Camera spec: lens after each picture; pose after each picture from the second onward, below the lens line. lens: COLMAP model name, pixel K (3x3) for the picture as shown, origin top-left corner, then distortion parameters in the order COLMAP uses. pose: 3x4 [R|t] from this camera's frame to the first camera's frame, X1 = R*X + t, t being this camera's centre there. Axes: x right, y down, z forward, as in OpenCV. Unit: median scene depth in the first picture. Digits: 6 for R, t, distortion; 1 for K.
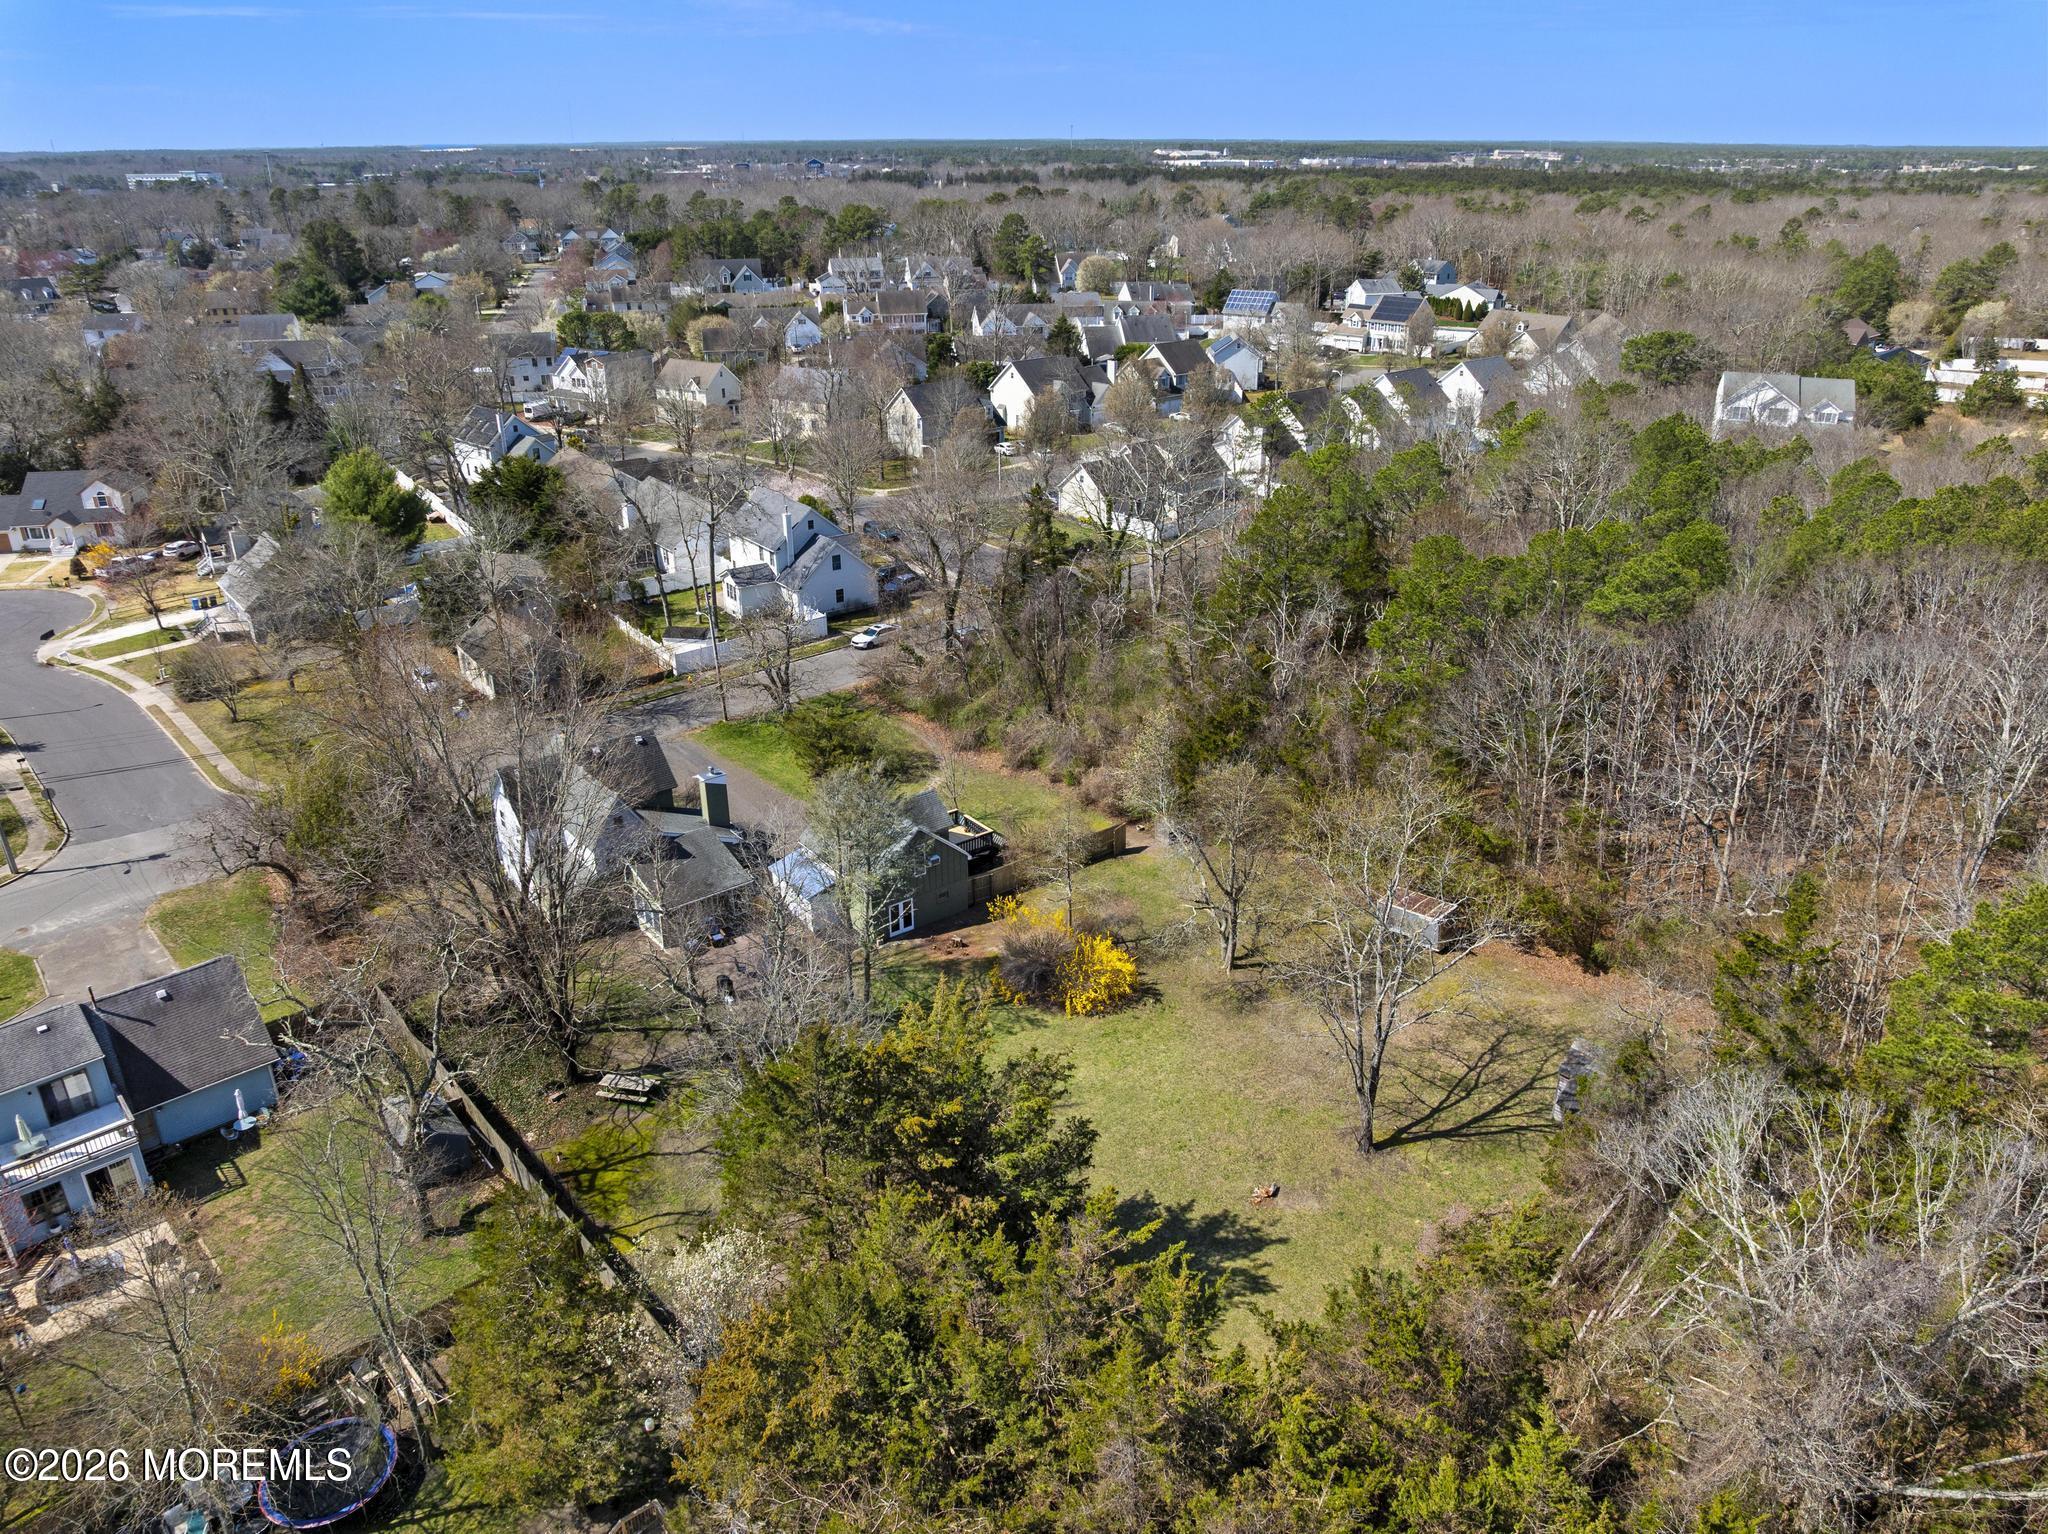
lens RADIAL K [[1450.5, 0, 1037.1], [0, 1450.5, 748.1], [0, 0, 1]] dist [-0.066057, 0.035700]
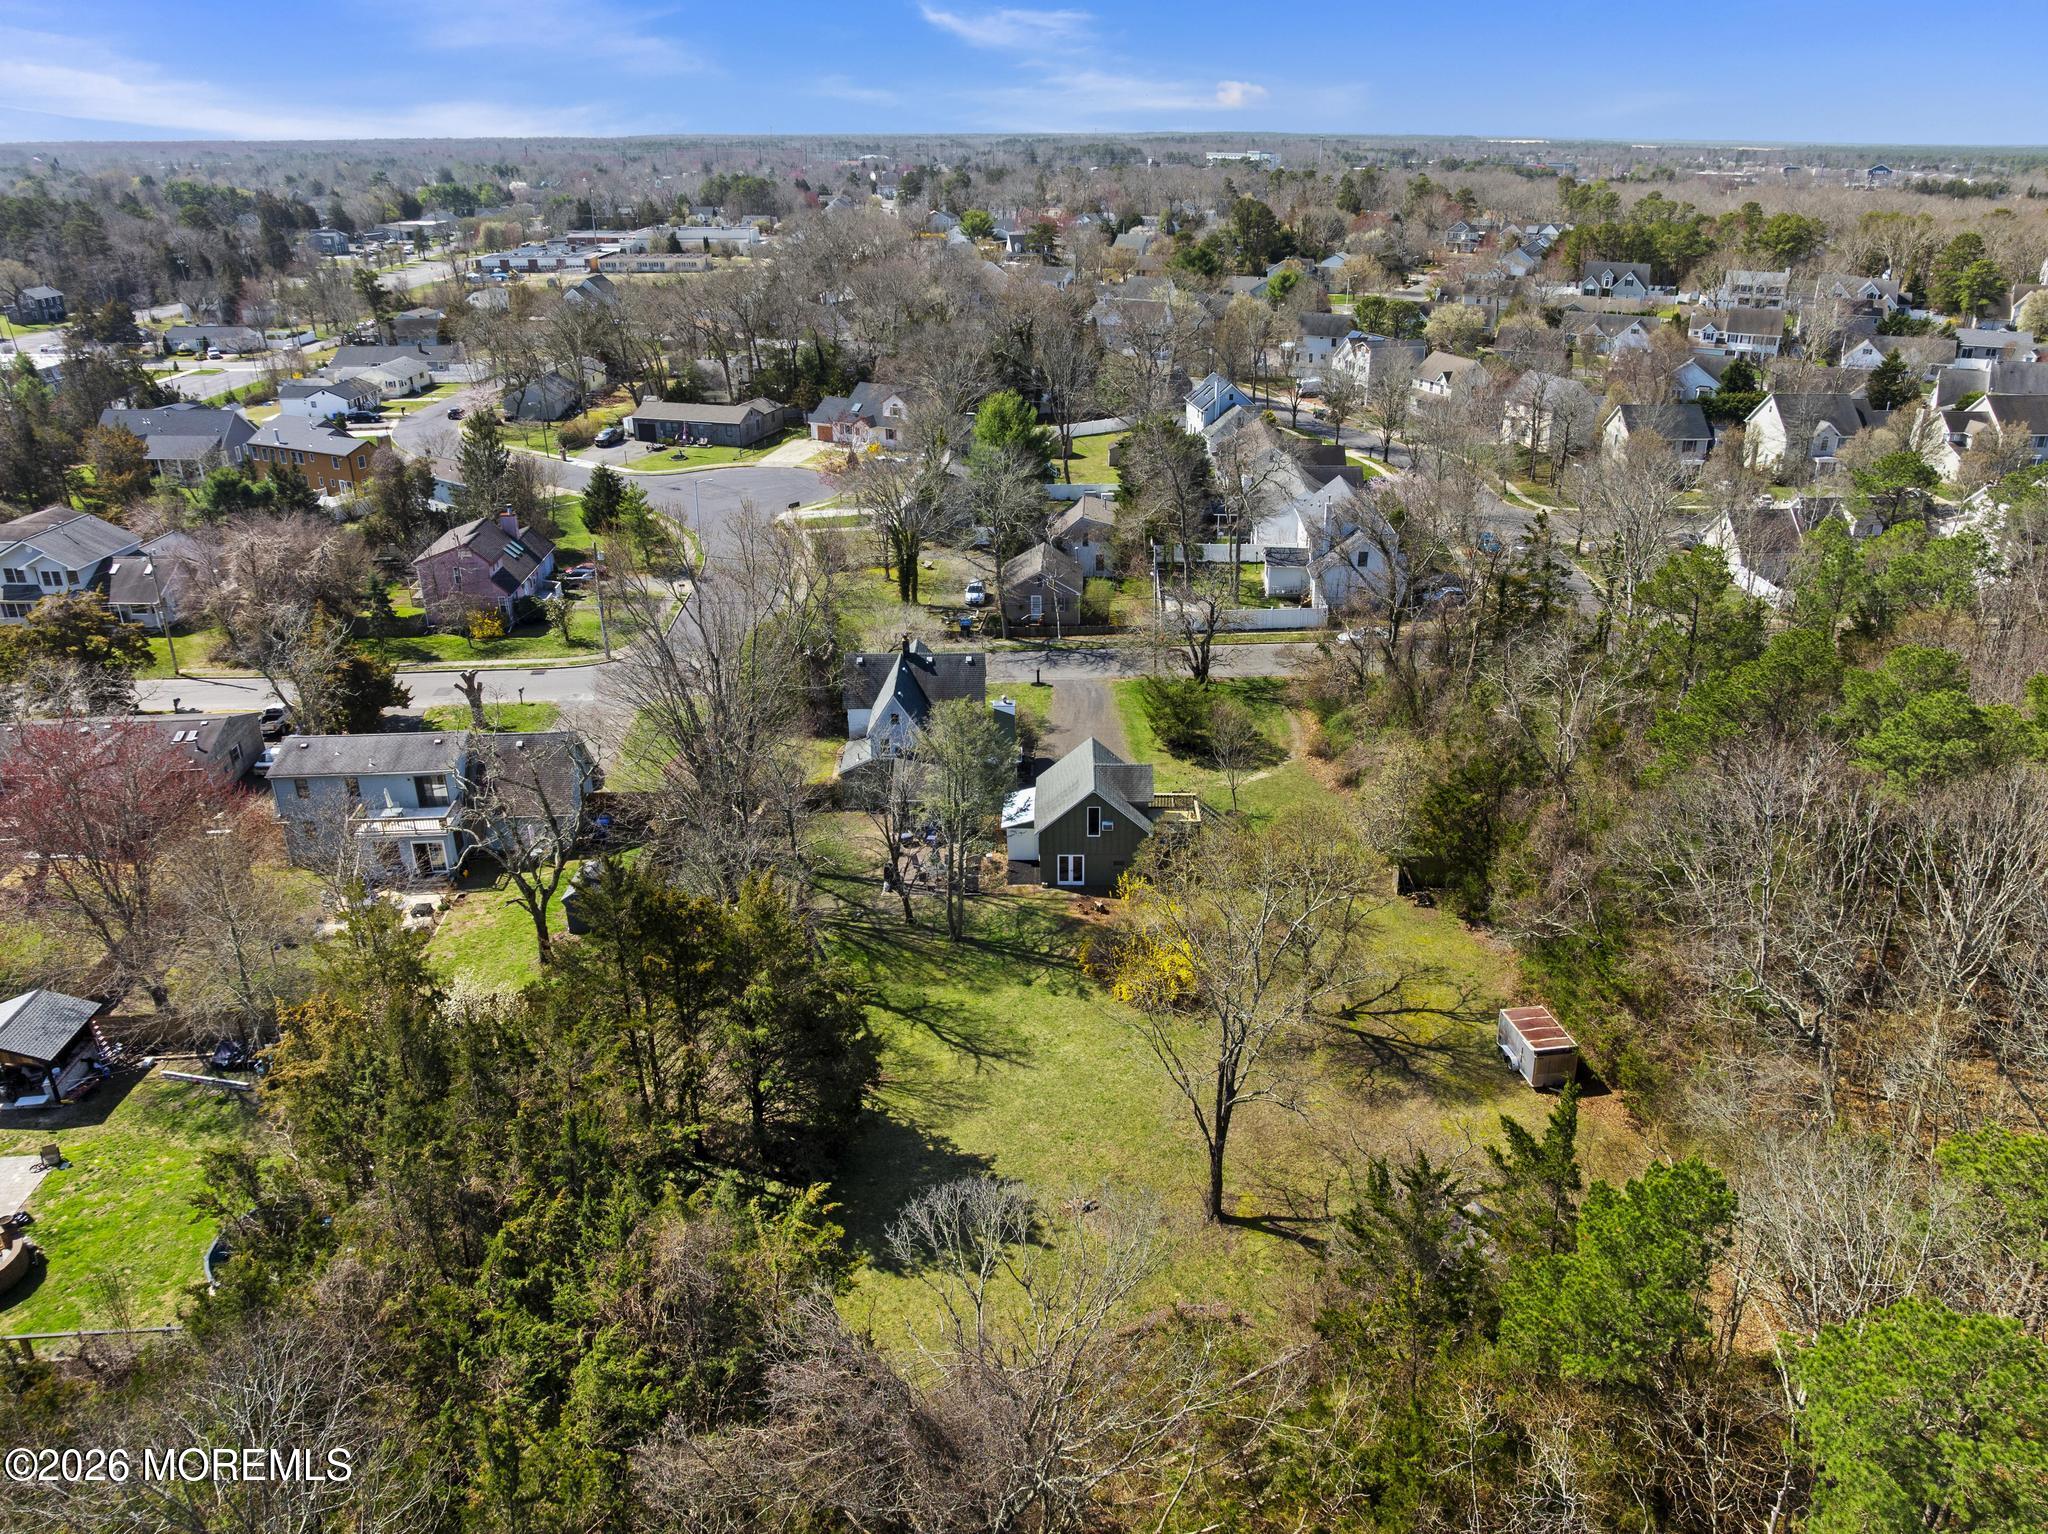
lens RADIAL K [[1450.5, 0, 1037.1], [0, 1450.5, 748.1], [0, 0, 1]] dist [-0.066057, 0.035700]
pose [[0.790906, 0.247118, -0.559822, 0.350512], [-0.244857, 0.966205, 0.080576, -0.036467], [0.560815, 0.073349, 0.824686, 0.086620]]
